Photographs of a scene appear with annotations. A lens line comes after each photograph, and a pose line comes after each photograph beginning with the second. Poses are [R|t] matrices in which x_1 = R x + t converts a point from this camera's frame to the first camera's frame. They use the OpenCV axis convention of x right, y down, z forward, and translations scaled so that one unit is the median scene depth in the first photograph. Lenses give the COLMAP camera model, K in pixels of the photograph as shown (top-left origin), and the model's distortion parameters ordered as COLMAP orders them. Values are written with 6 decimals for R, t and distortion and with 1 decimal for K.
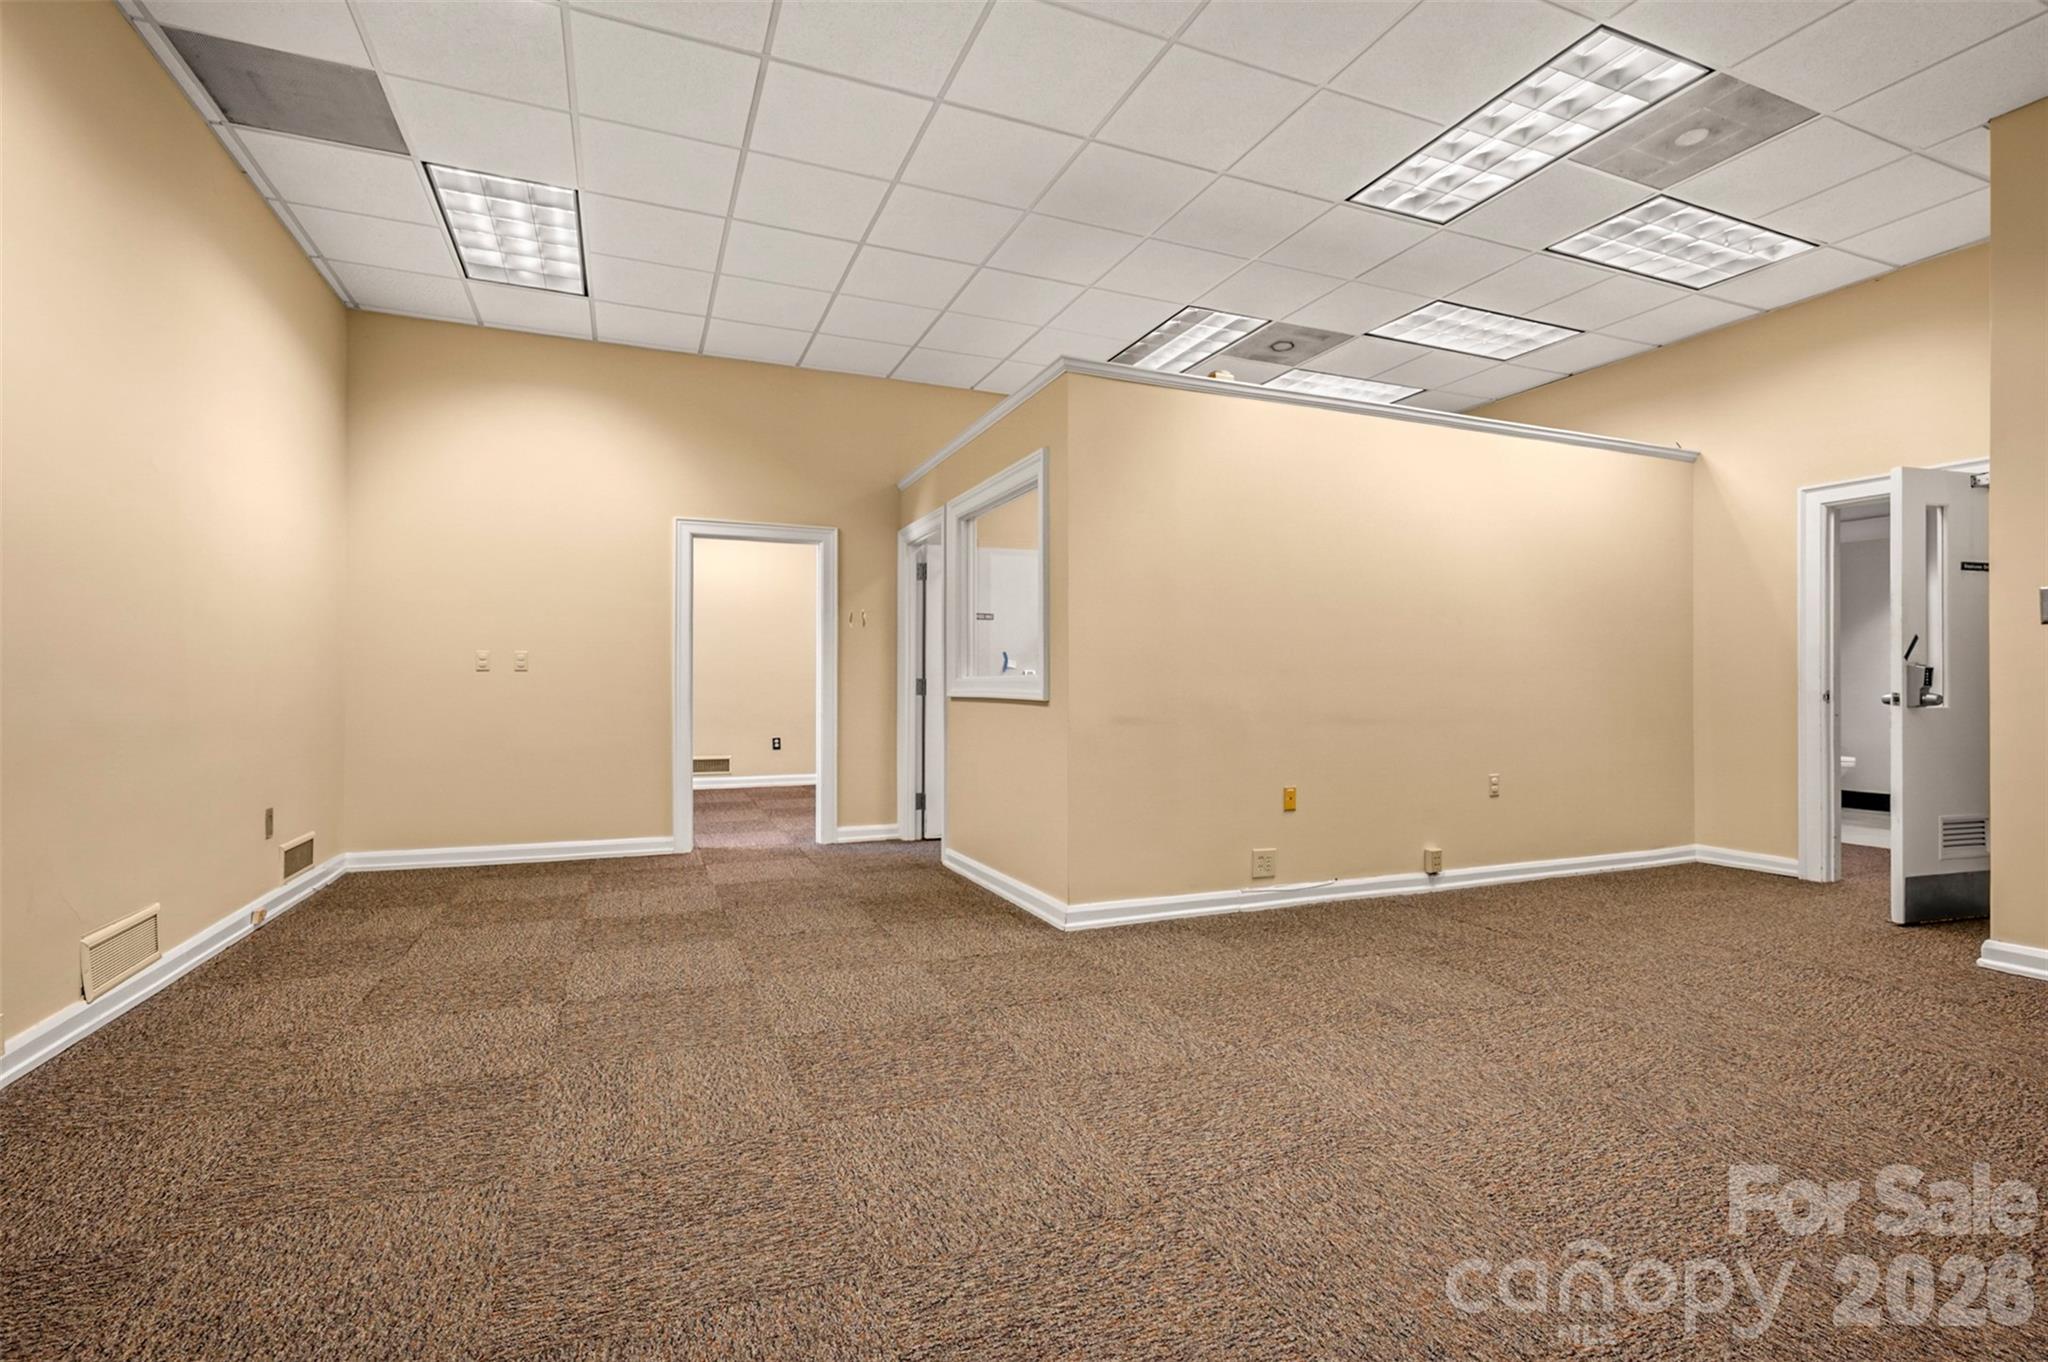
lens RADIAL K [[940.1, 0, 1027.5], [0, 940.1, 684.9], [0, 0, 1]] dist [-0.000342, -0.000993]
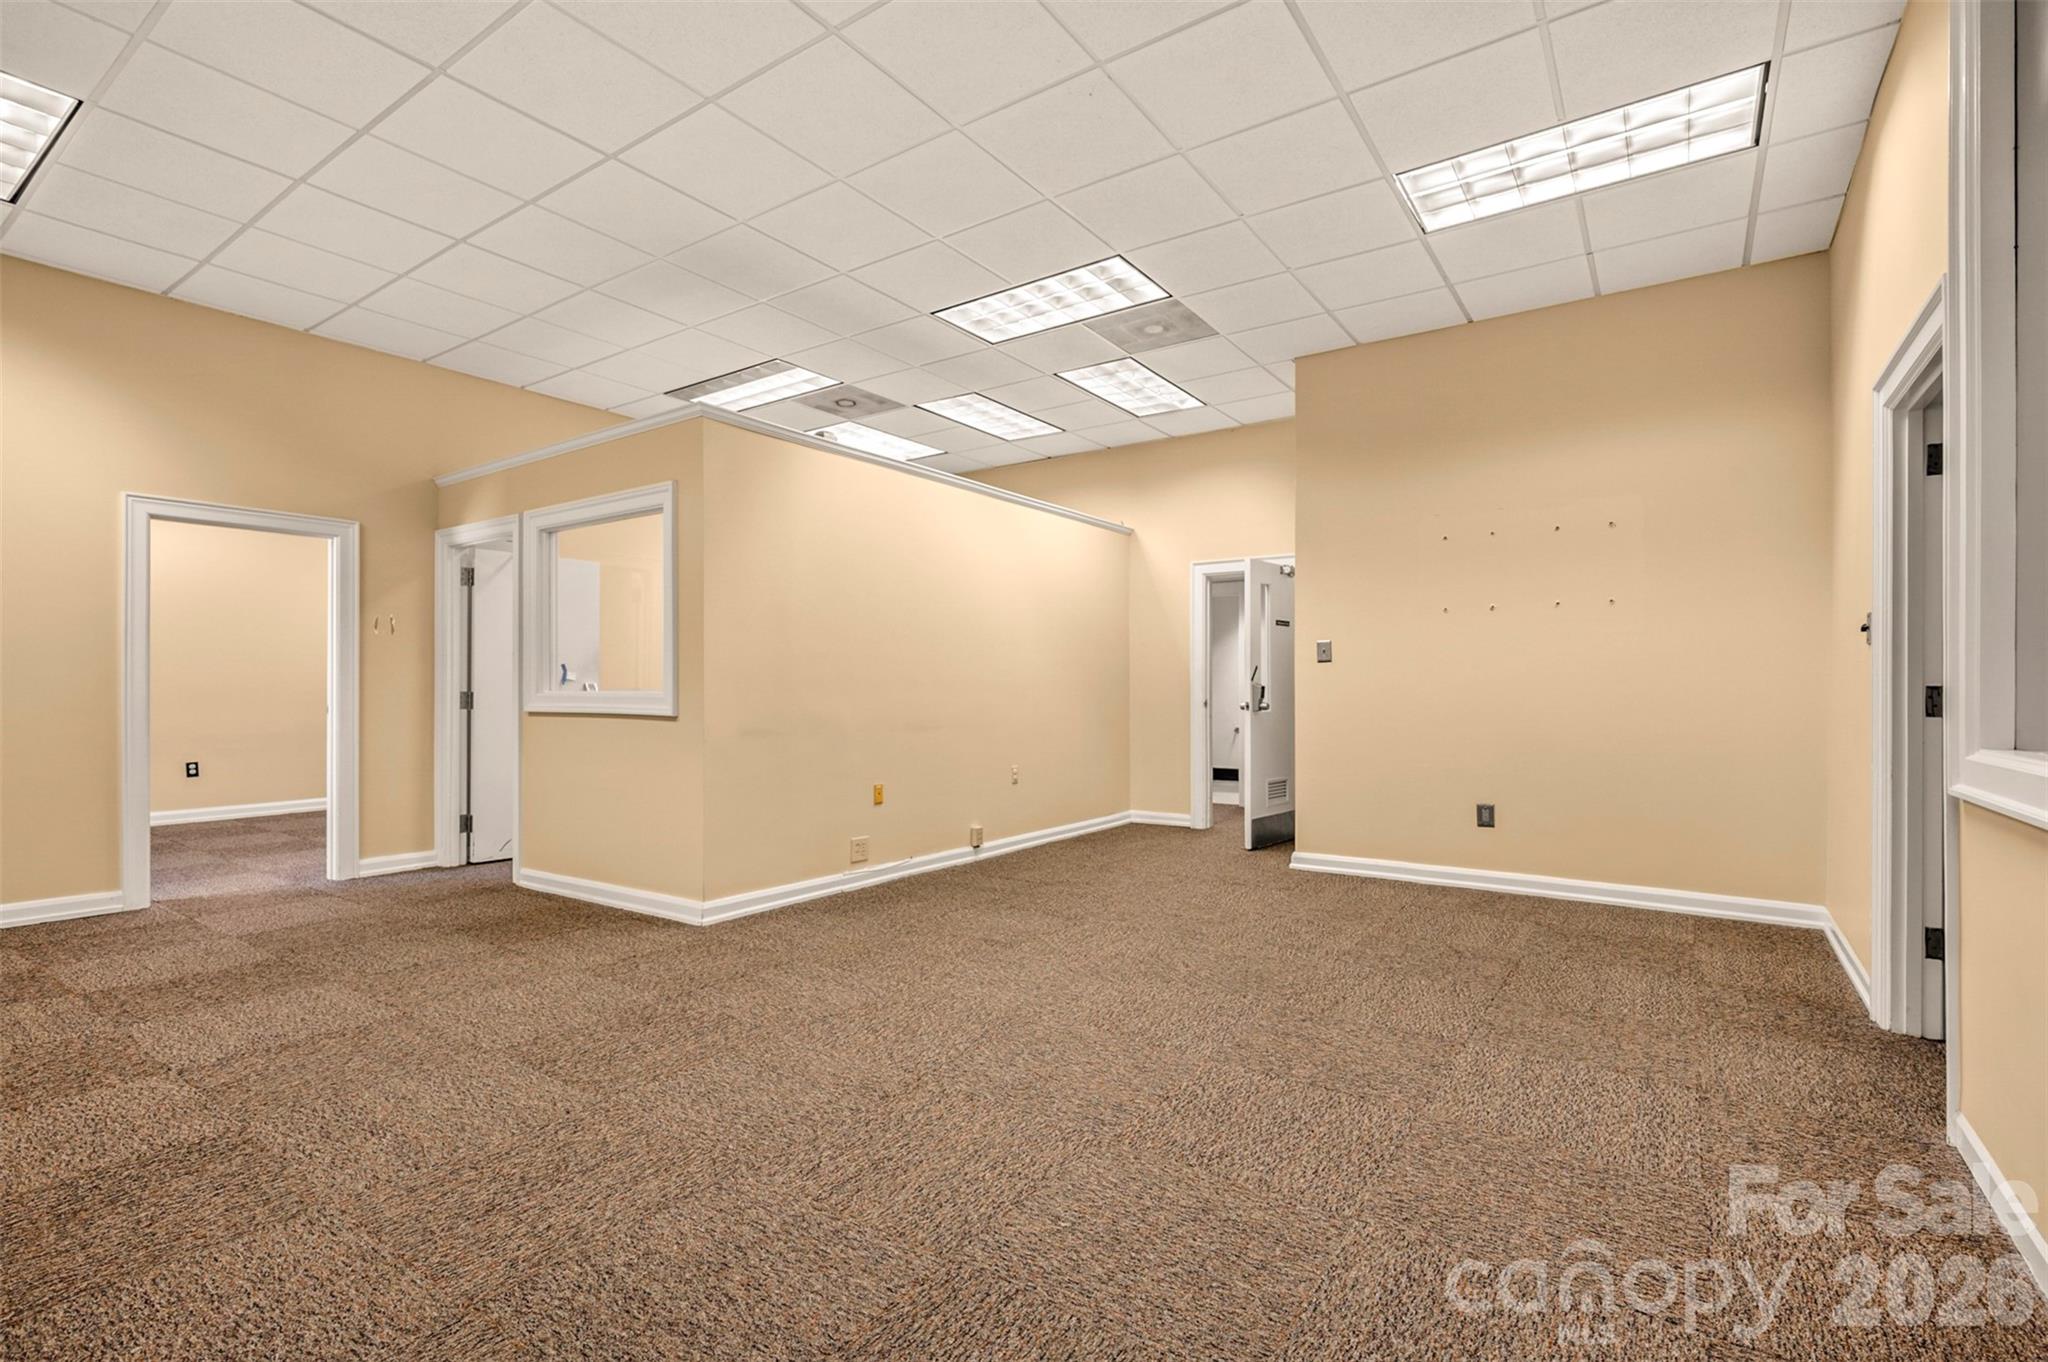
lens RADIAL K [[940.1, 0, 1016.9], [0, 940.1, 689.8], [0, 0, 1]] dist [-0.000342, -0.000993]
pose [[0.848972, -0.001535, 0.528436, -0.211320], [0.000330, 0.999997, 0.002374, -0.015285], [-0.528438, -0.001842, 0.848970, -0.117634]]
